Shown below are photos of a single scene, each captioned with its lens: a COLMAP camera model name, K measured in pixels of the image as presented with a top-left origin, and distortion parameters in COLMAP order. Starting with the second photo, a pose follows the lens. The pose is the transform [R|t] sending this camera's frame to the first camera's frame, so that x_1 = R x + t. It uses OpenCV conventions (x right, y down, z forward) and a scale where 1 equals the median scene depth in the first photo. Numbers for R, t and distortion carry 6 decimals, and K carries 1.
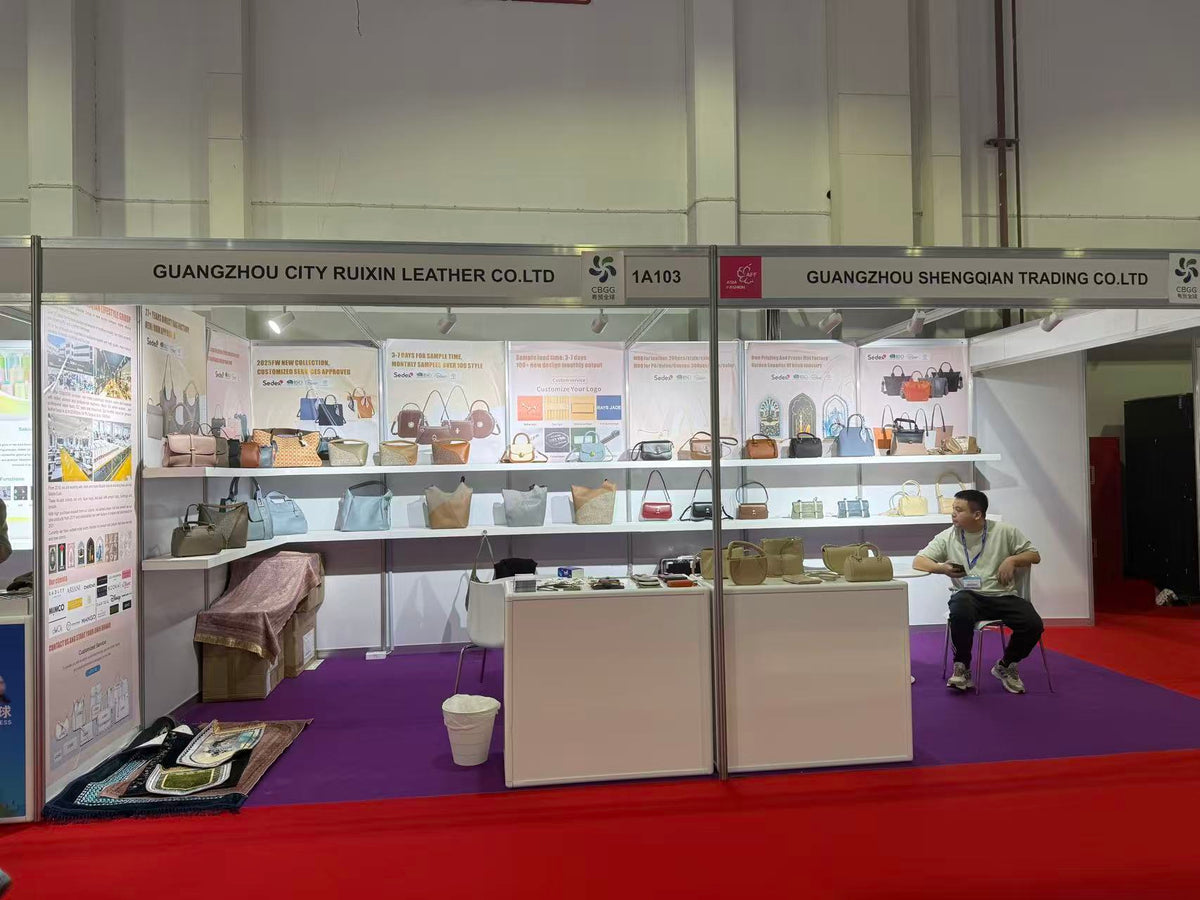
lens RADIAL K [[923.8, 0, 606.0], [0, 923.8, 455.6], [0, 0, 1]] dist [0.089809, -0.134764]
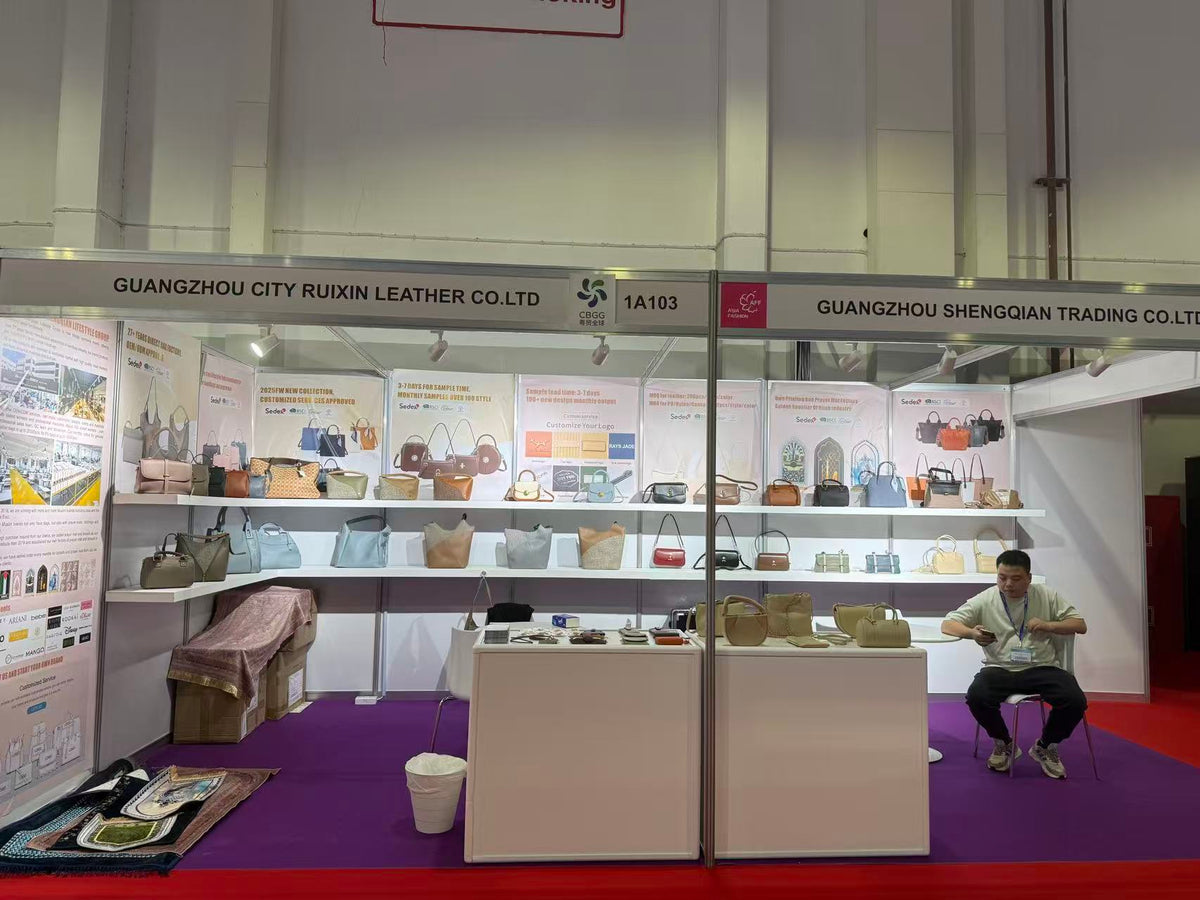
lens RADIAL K [[920.6, 0, 600.0], [0, 920.6, 450.0], [0, 0, 1]] dist [0.064095, -0.079172]
pose [[0.997717, 0.030076, -0.060470, 0.056726], [-0.033185, 0.998143, -0.051076, 0.001172], [0.058821, 0.052966, 0.996862, 0.083987]]
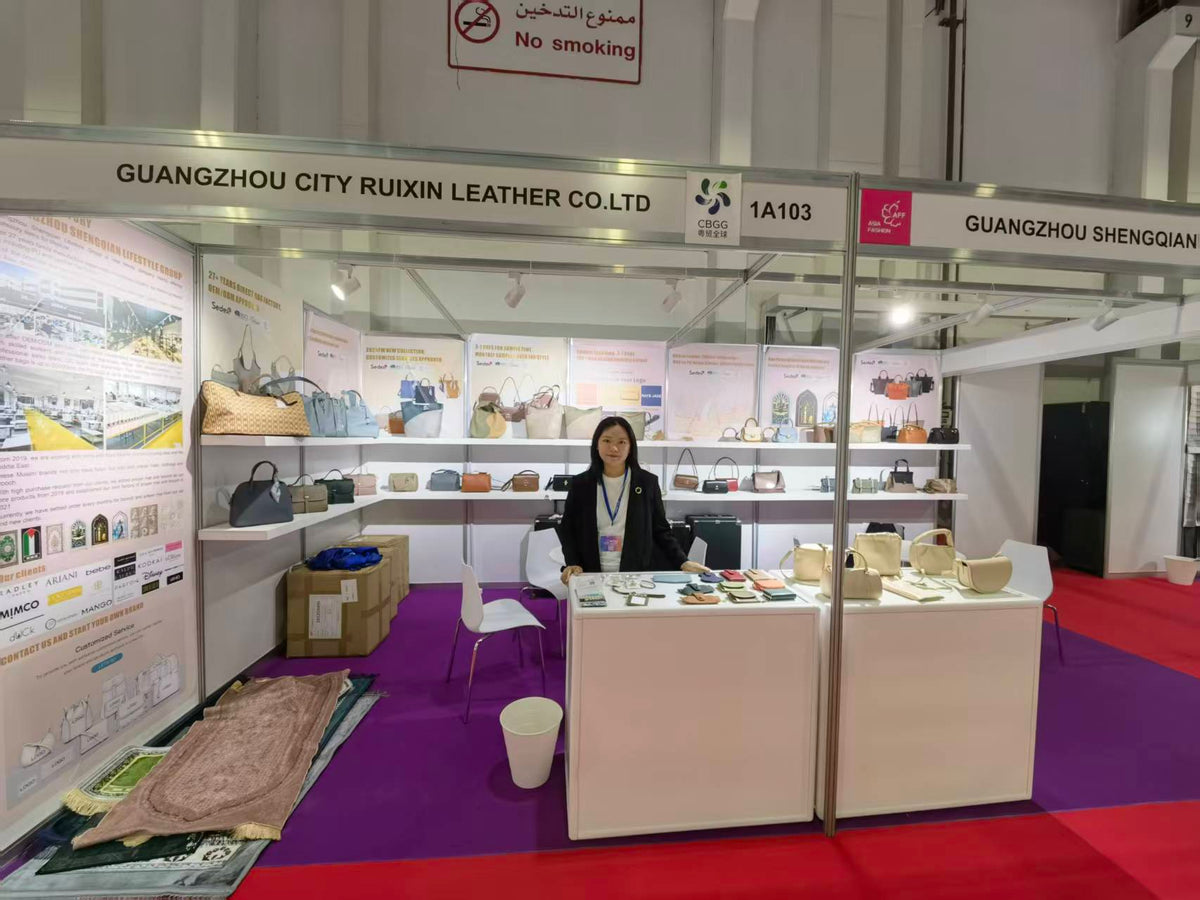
lens RADIAL K [[496.4, 0, 598.5], [0, 496.4, 458.0], [0, 0, 1]] dist [0.012276, -0.011066]
pose [[0.999104, 0.034511, -0.024504, -0.071107], [-0.033168, 0.998030, 0.053247, -0.004141], [0.026294, -0.052386, 0.998281, 0.506388]]
